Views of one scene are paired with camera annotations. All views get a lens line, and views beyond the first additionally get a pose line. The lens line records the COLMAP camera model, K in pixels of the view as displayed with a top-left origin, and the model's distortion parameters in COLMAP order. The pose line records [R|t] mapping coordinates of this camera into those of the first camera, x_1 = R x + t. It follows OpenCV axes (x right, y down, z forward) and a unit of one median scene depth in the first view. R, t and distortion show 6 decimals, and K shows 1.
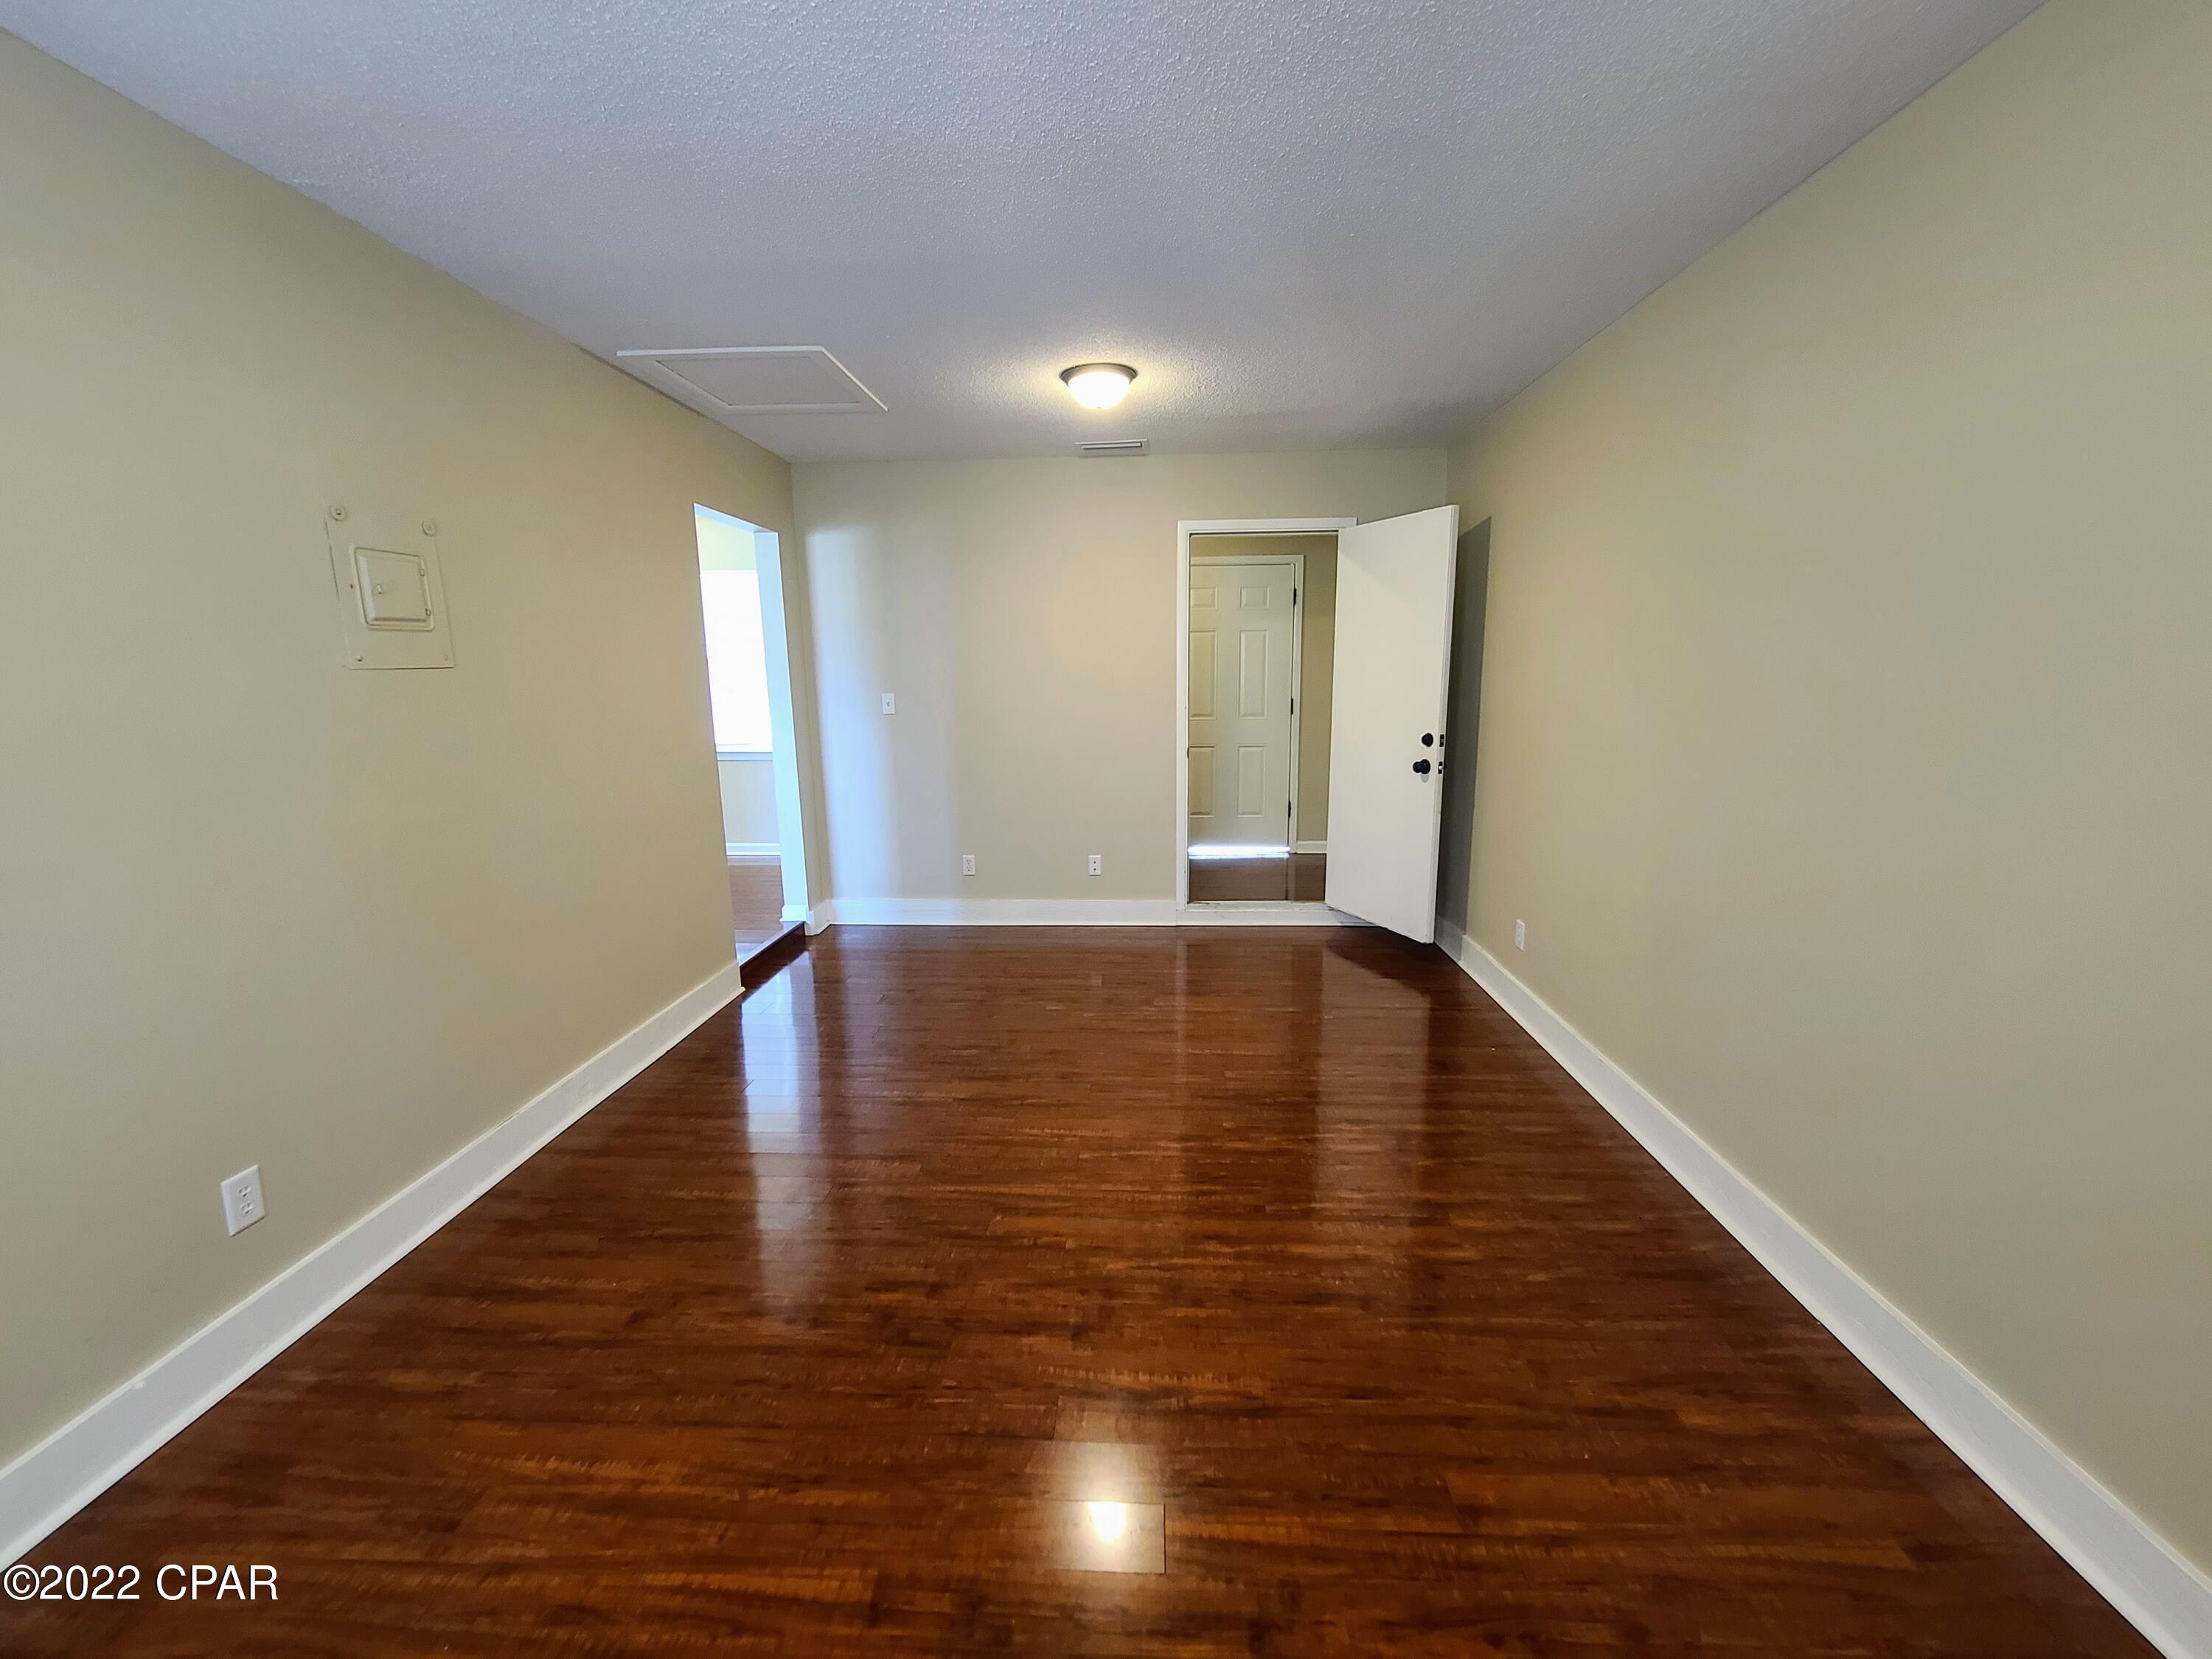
lens RADIAL K [[910.6, 0, 1092.2], [0, 910.6, 834.5], [0, 0, 1]] dist [-0.002889, -0.000116]
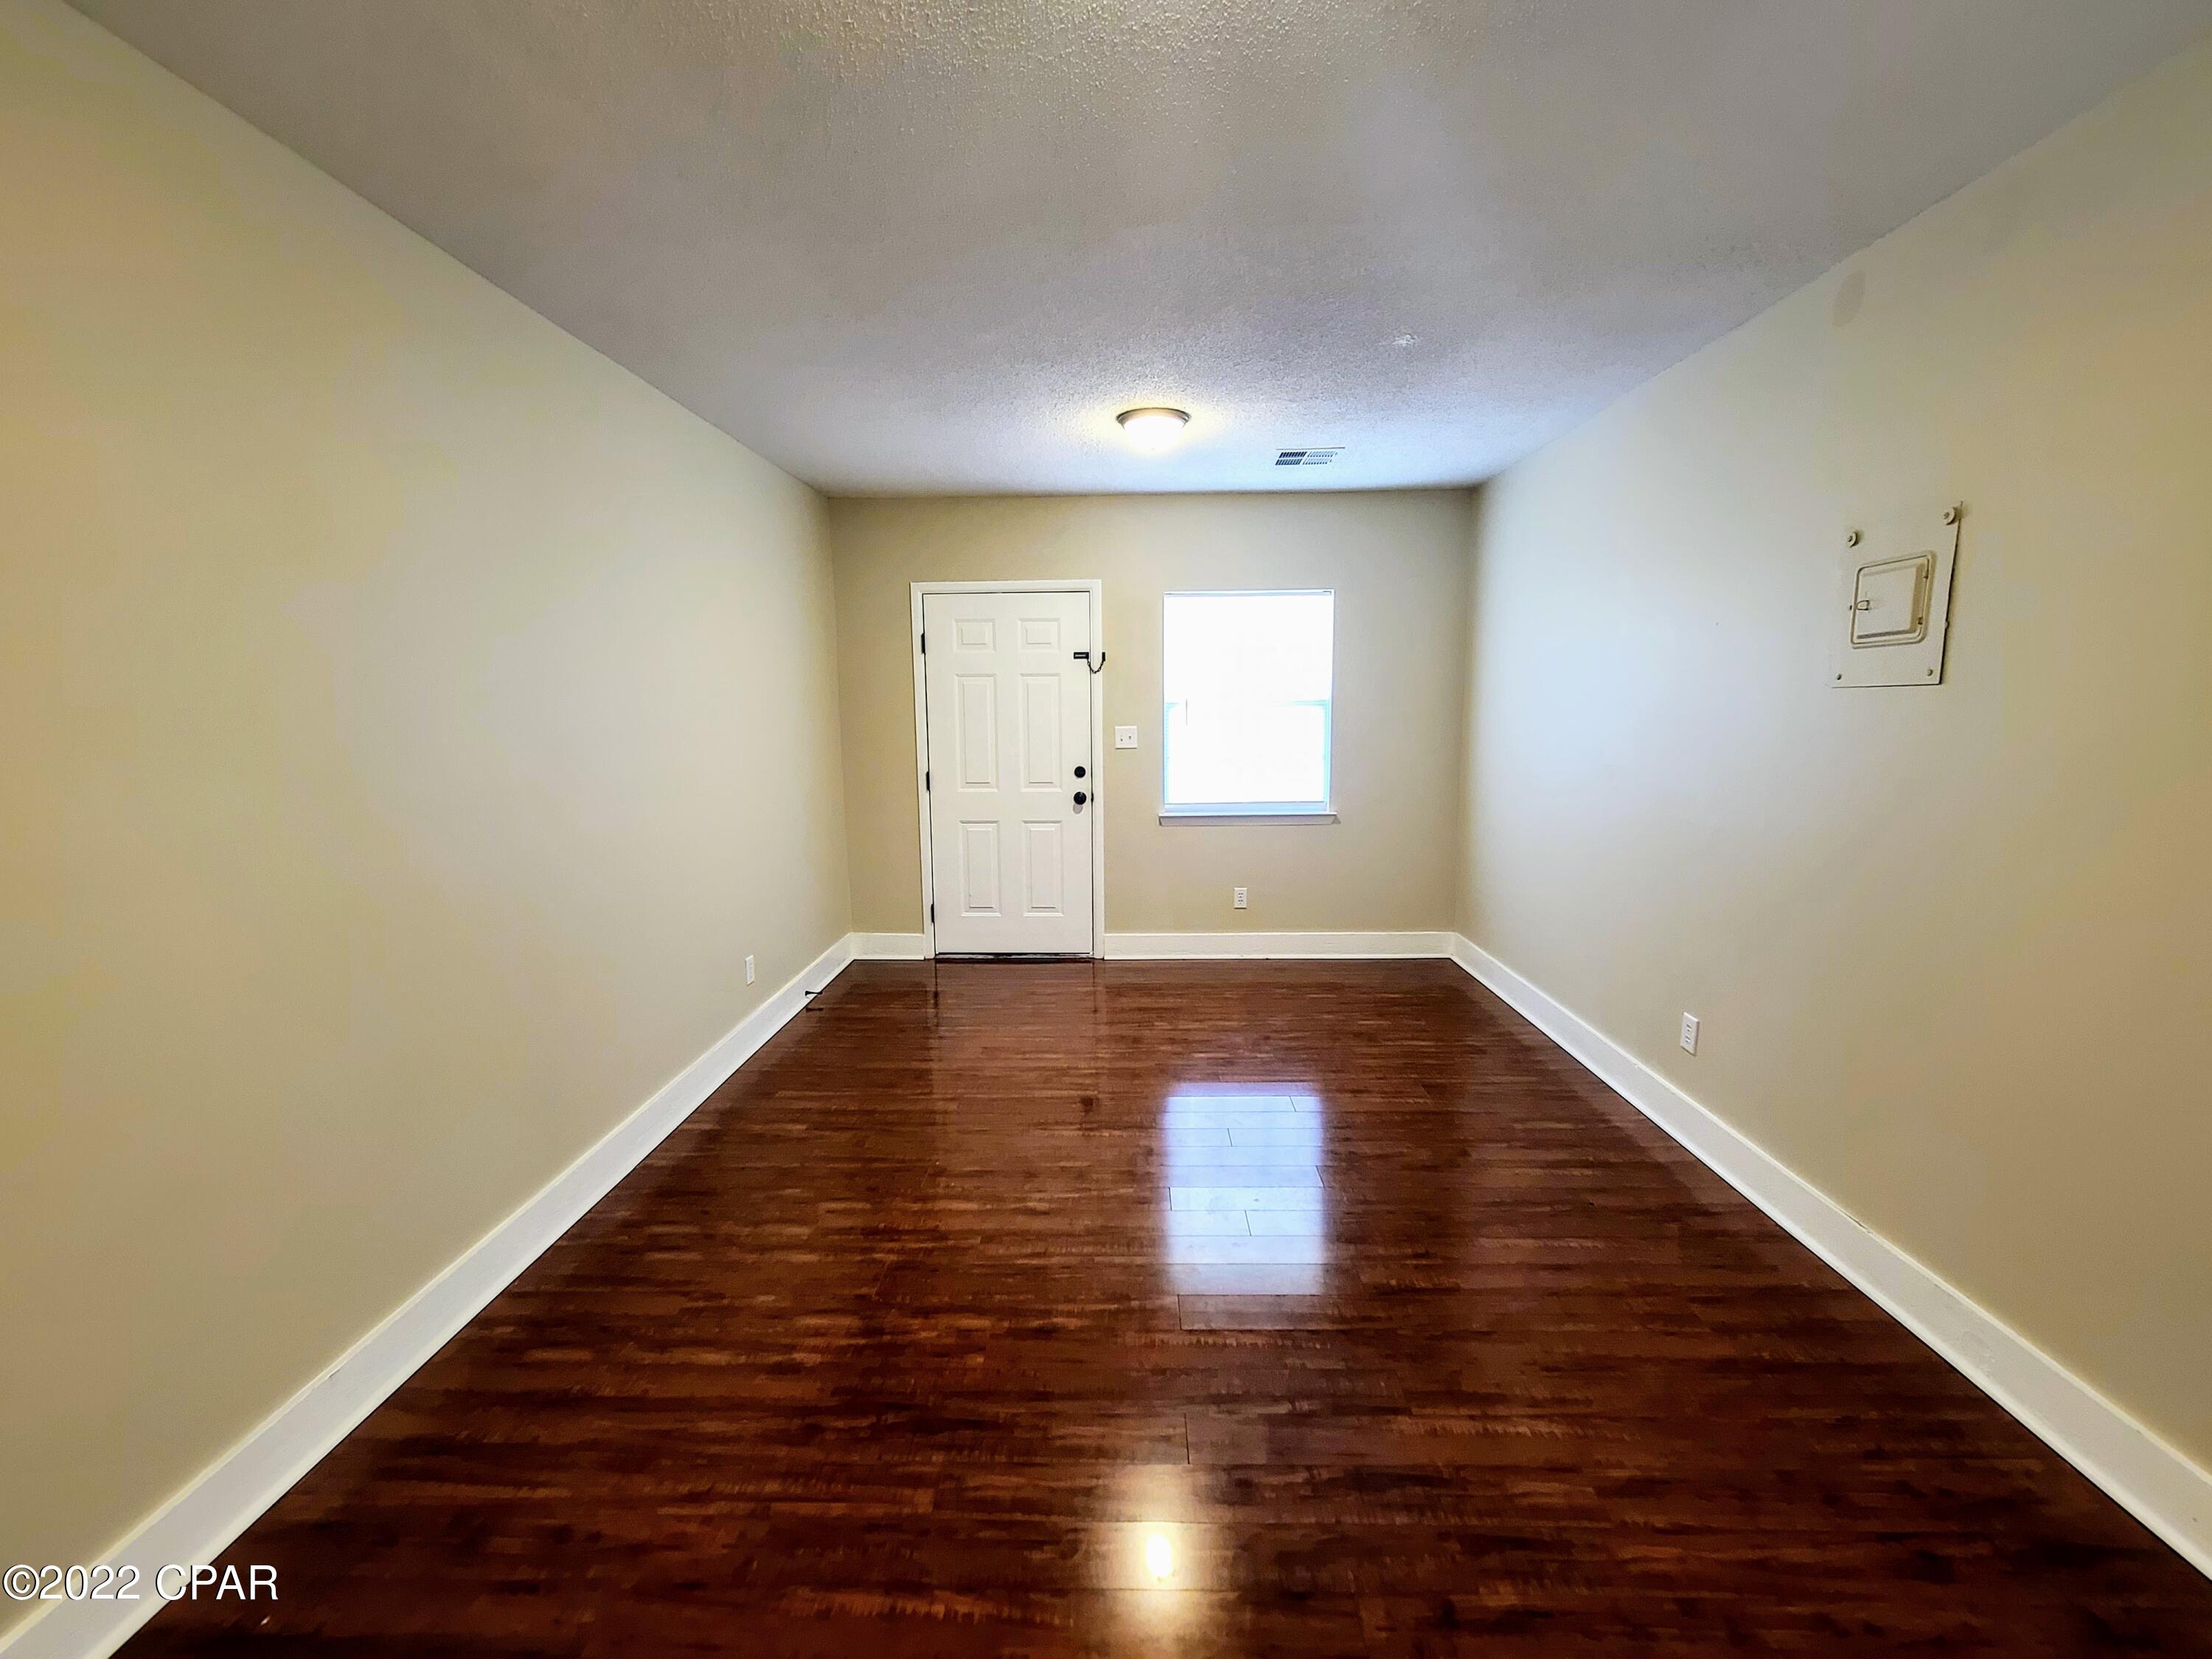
lens RADIAL K [[910.6, 0, 1098.8], [0, 910.6, 833.6], [0, 0, 1]] dist [-0.002889, -0.000116]
pose [[-0.999247, 0.029581, -0.025098, 0.072191], [0.019923, 0.946435, 0.322279, -0.339678], [0.033287, 0.321536, -0.946312, 1.820558]]
